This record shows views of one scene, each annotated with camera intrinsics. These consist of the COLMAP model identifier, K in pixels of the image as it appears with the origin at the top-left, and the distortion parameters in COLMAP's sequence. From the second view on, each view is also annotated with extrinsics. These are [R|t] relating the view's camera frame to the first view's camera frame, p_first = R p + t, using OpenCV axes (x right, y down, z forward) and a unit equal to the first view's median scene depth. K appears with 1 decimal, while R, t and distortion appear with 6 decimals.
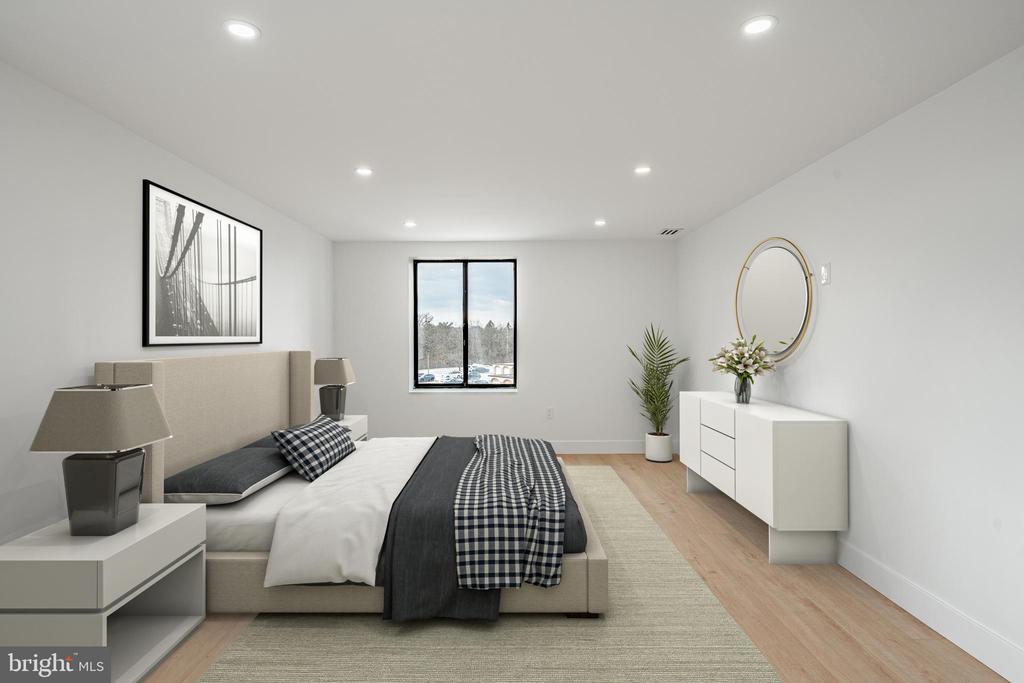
lens RADIAL K [[538.1, 0, 514.5], [0, 538.1, 340.8], [0, 0, 1]] dist [-0.000260, 0.000221]
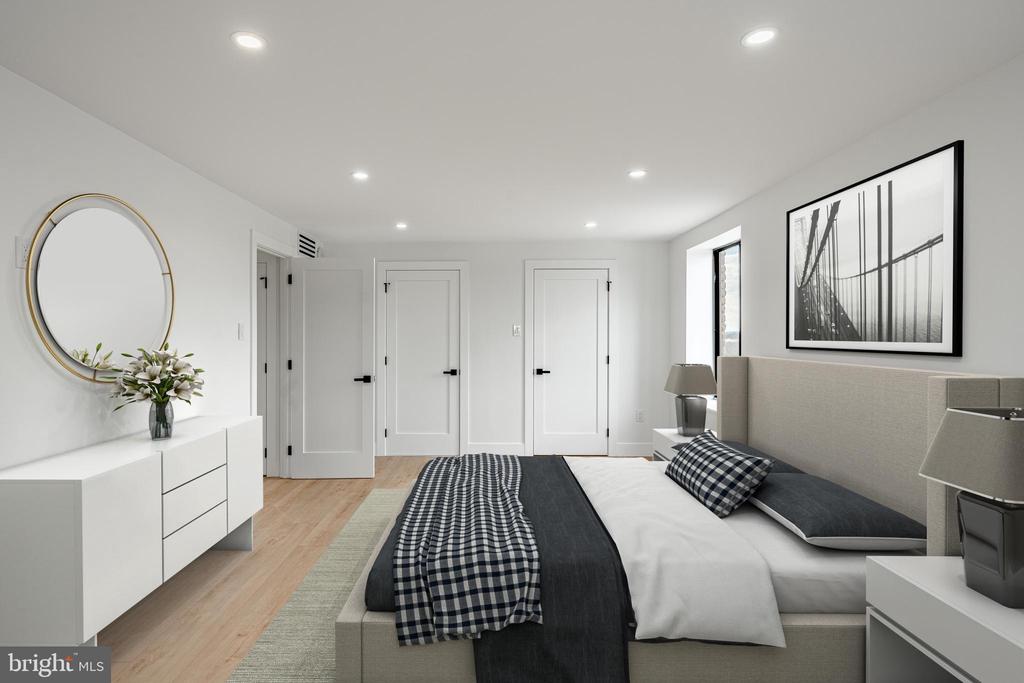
lens RADIAL K [[538.1, 0, 509.8], [0, 538.1, 338.3], [0, 0, 1]] dist [-0.000260, 0.000221]
pose [[-0.999448, 0.004674, -0.032884, -0.012584], [0.004278, 0.999918, 0.012103, -0.026432], [0.032938, 0.011956, -0.999386, 1.942855]]
